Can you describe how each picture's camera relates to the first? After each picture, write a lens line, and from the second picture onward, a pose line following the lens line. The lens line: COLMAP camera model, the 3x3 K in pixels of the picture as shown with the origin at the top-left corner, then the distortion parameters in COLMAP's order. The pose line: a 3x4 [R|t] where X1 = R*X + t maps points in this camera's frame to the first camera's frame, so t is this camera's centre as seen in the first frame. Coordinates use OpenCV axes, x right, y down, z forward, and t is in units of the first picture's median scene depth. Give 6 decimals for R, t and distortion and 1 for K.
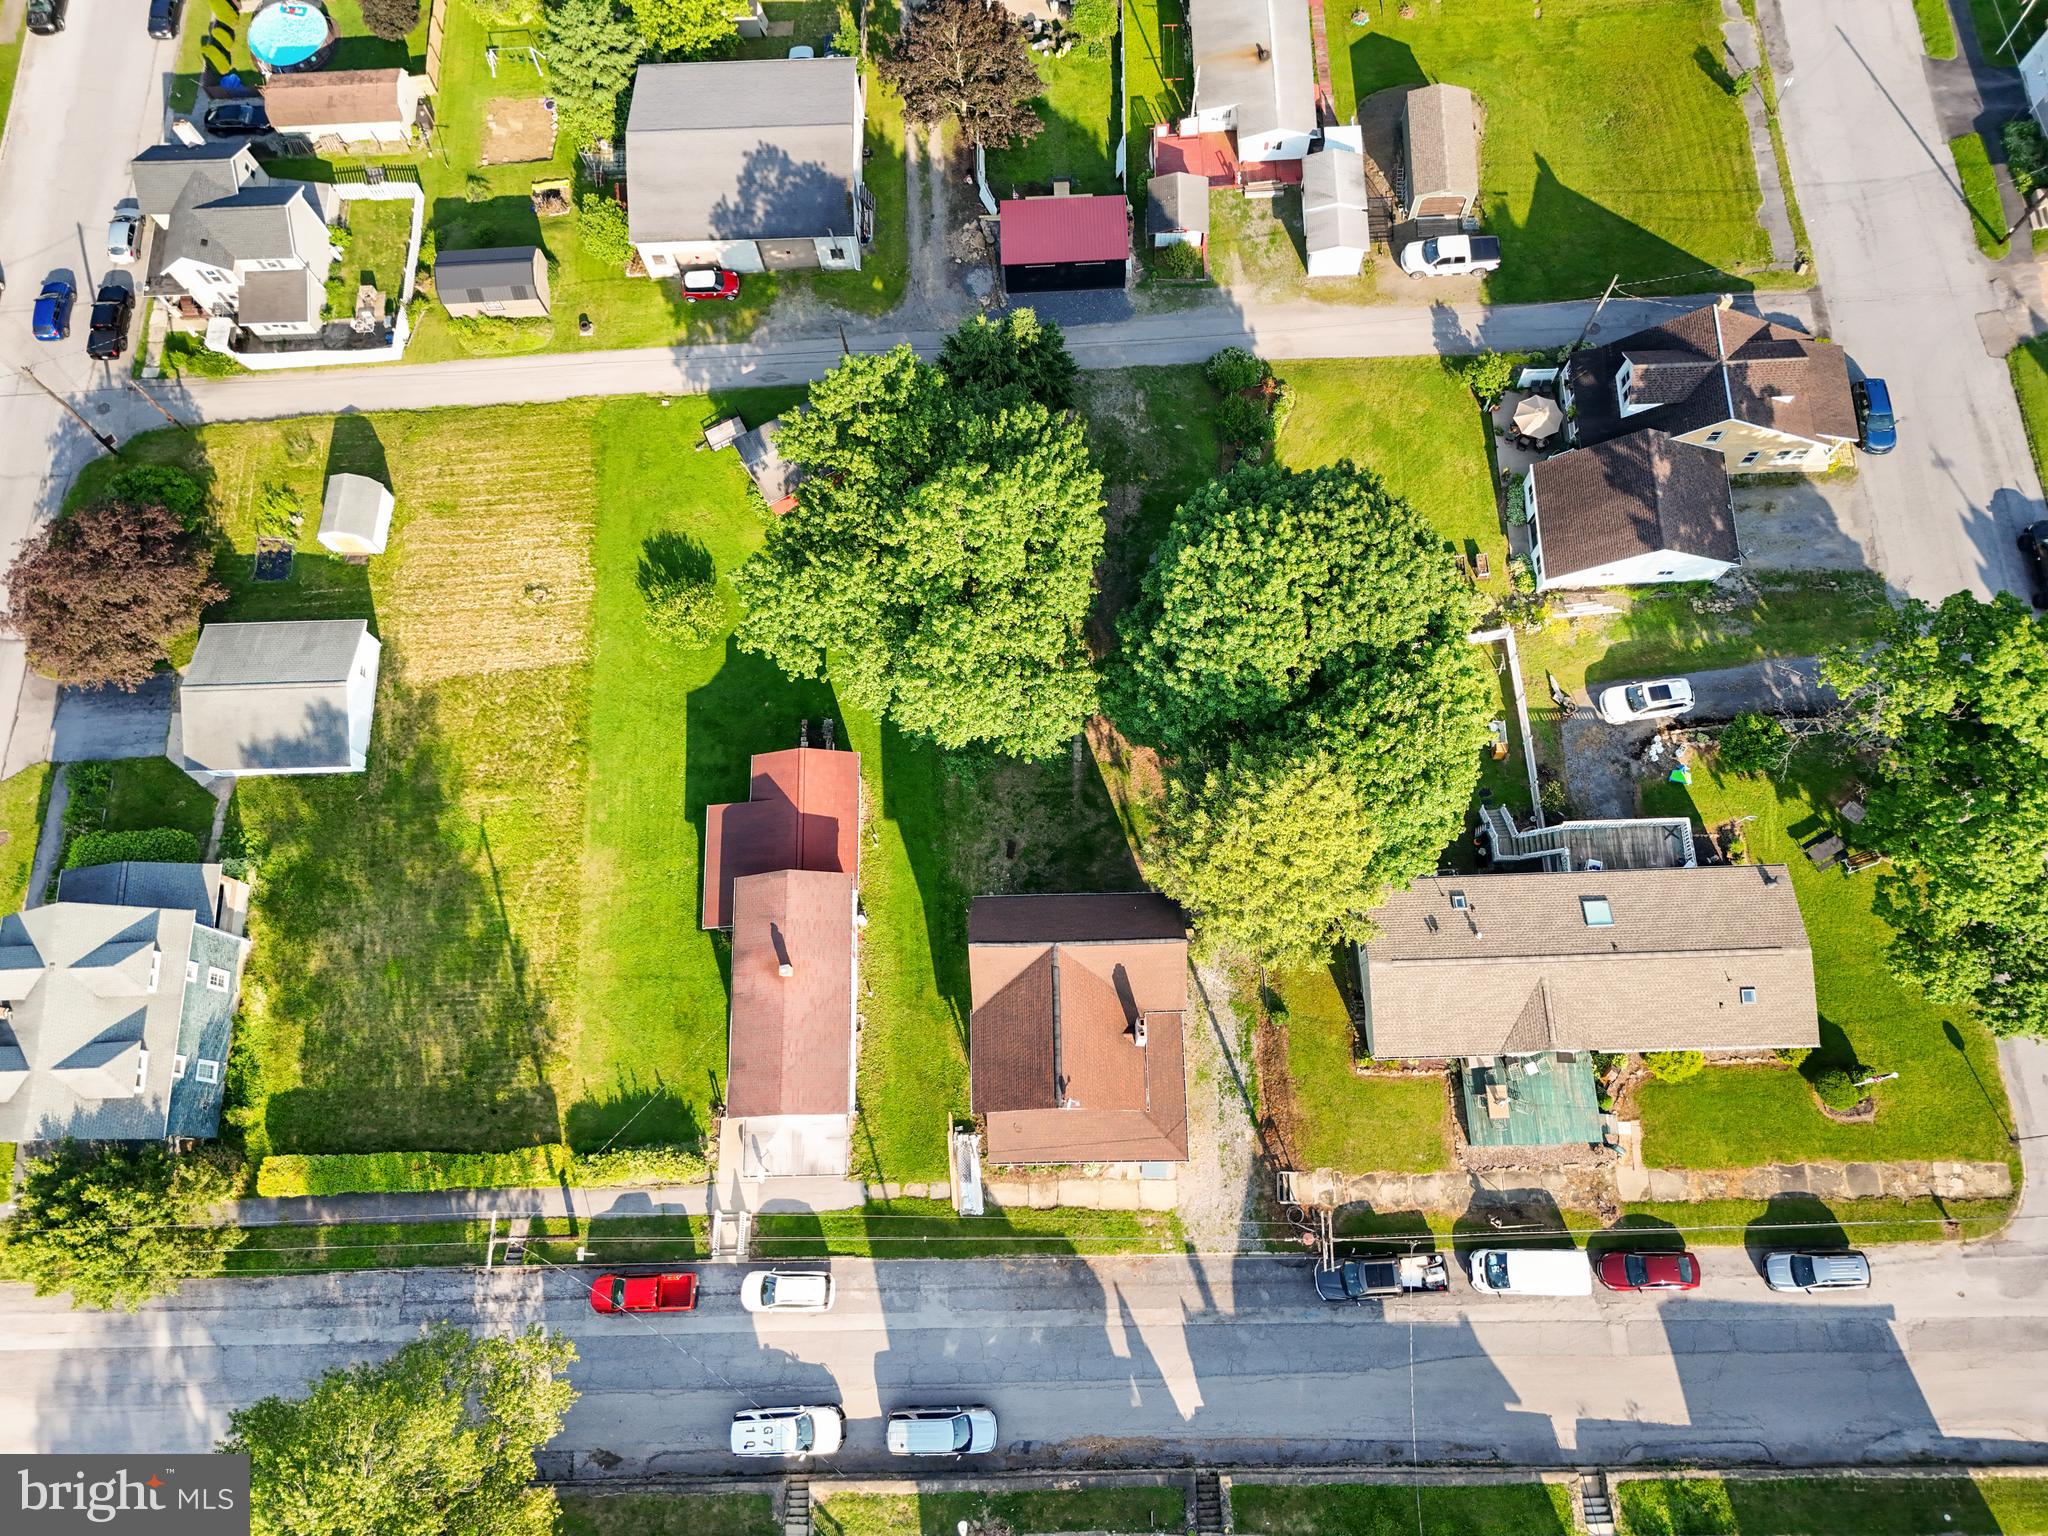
lens RADIAL K [[1501.7, 0, 1024.0], [0, 1501.7, 768.0], [0, 0, 1]] dist [0.054529, -0.047837]
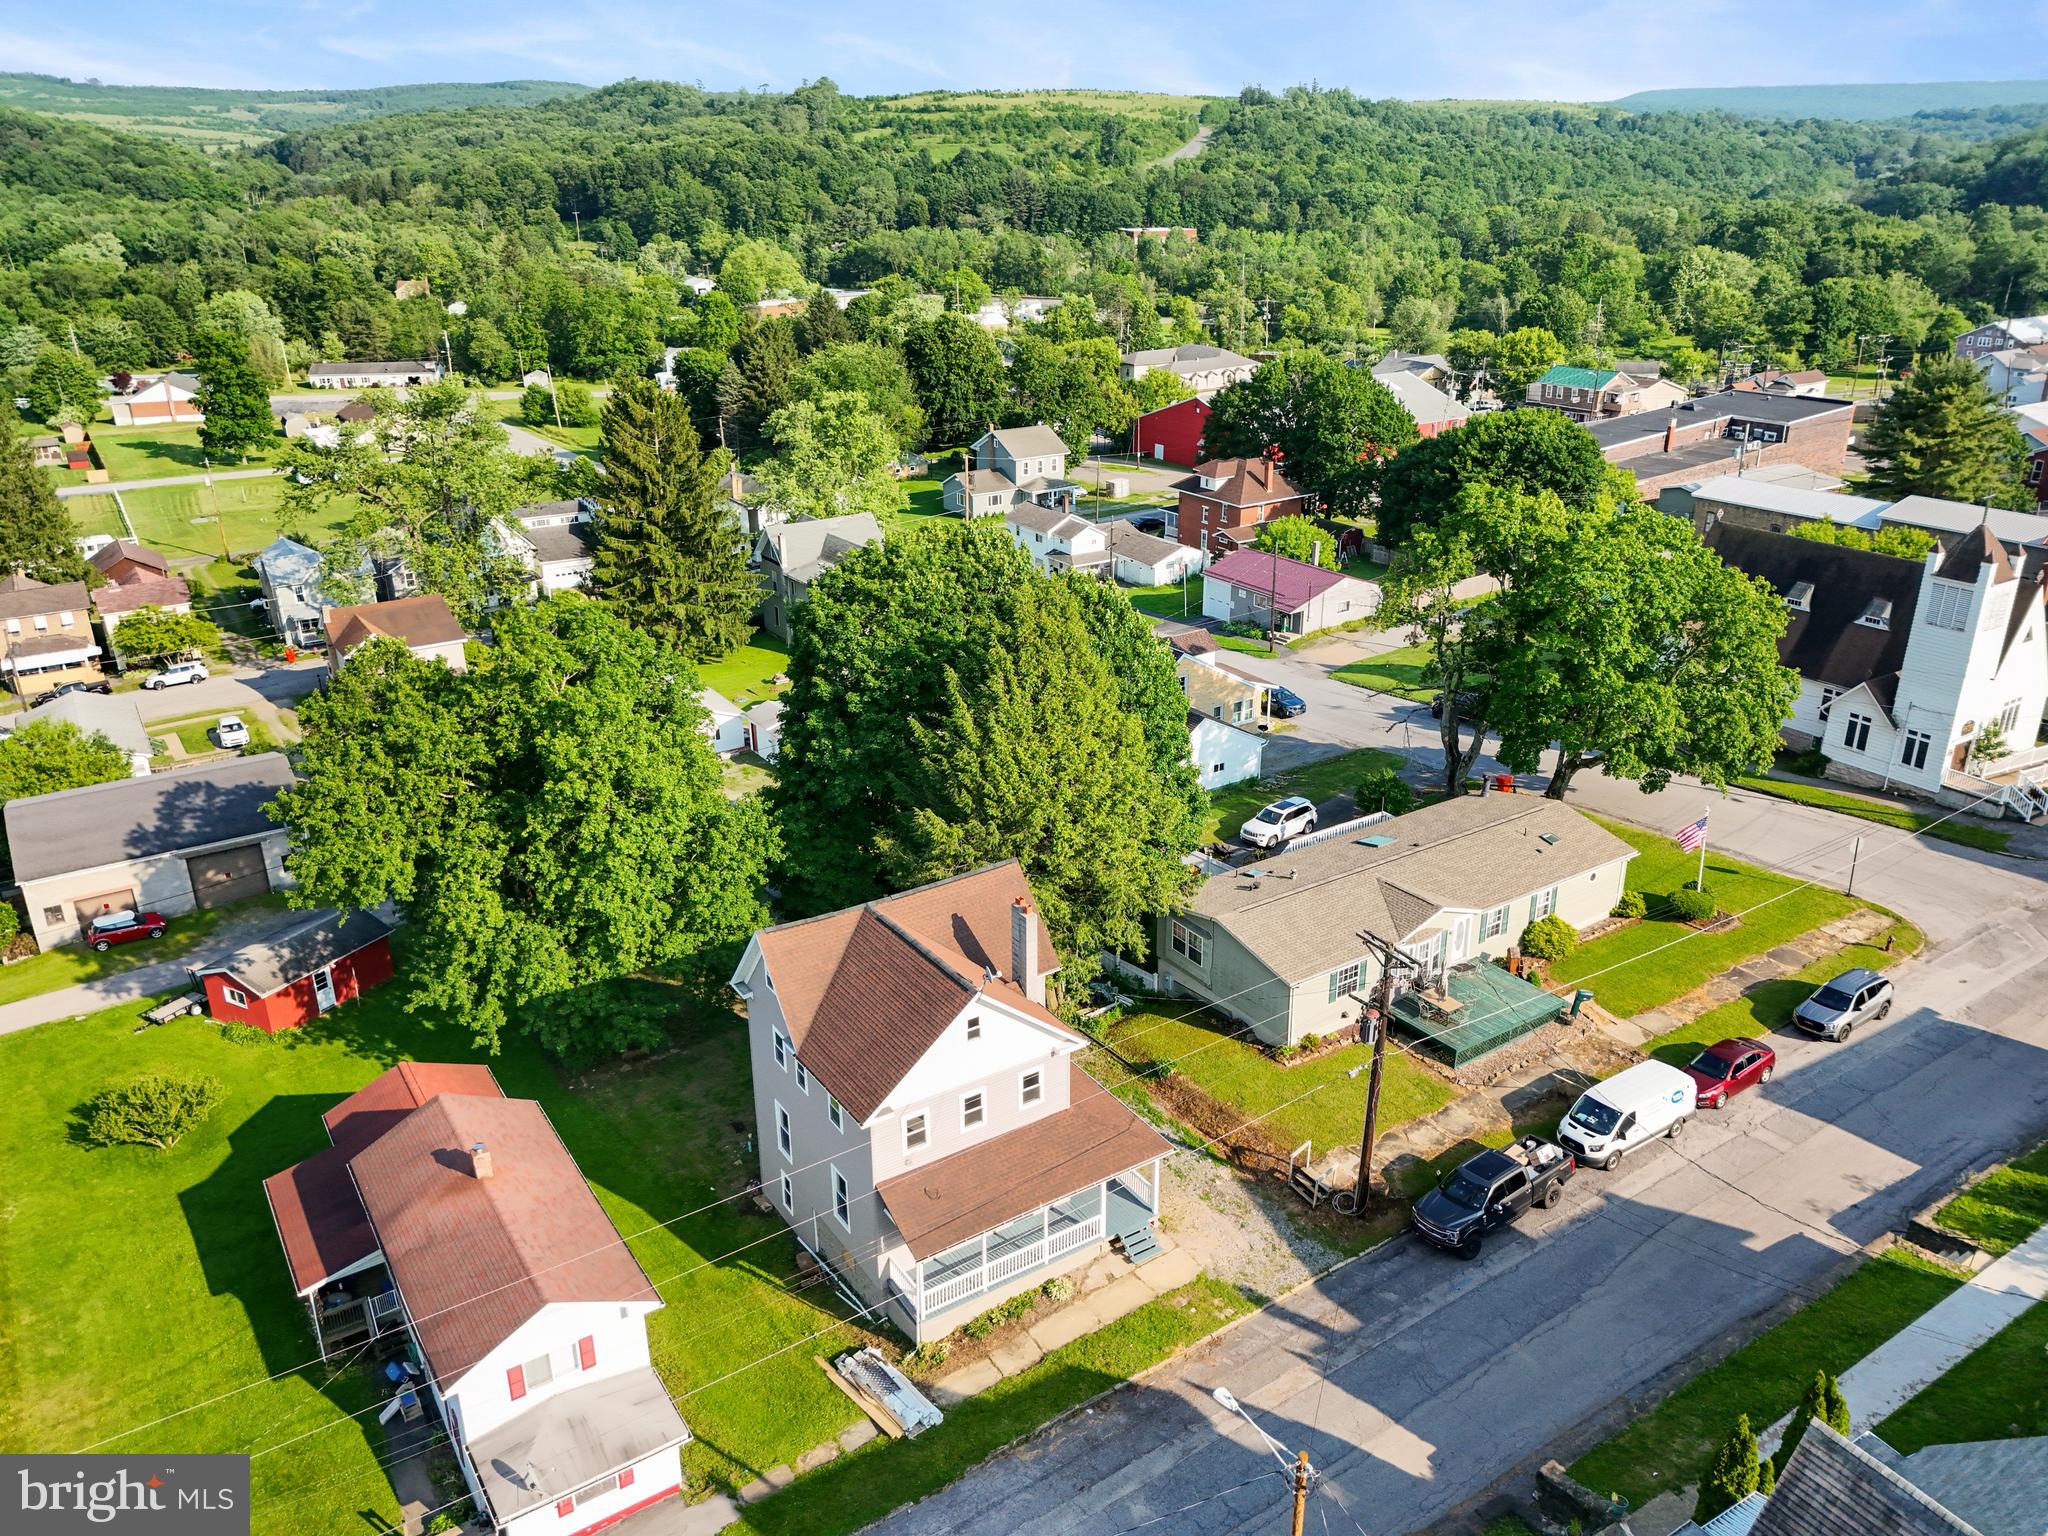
lens RADIAL K [[1501.7, 0, 1024.0], [0, 1501.7, 768.0], [0, 0, 1]] dist [0.054529, -0.047837]
pose [[0.848316, -0.177124, 0.498986, -0.249831], [0.500901, 0.573931, -0.647844, 0.551739], [-0.171635, 0.799519, 0.575596, 0.472680]]
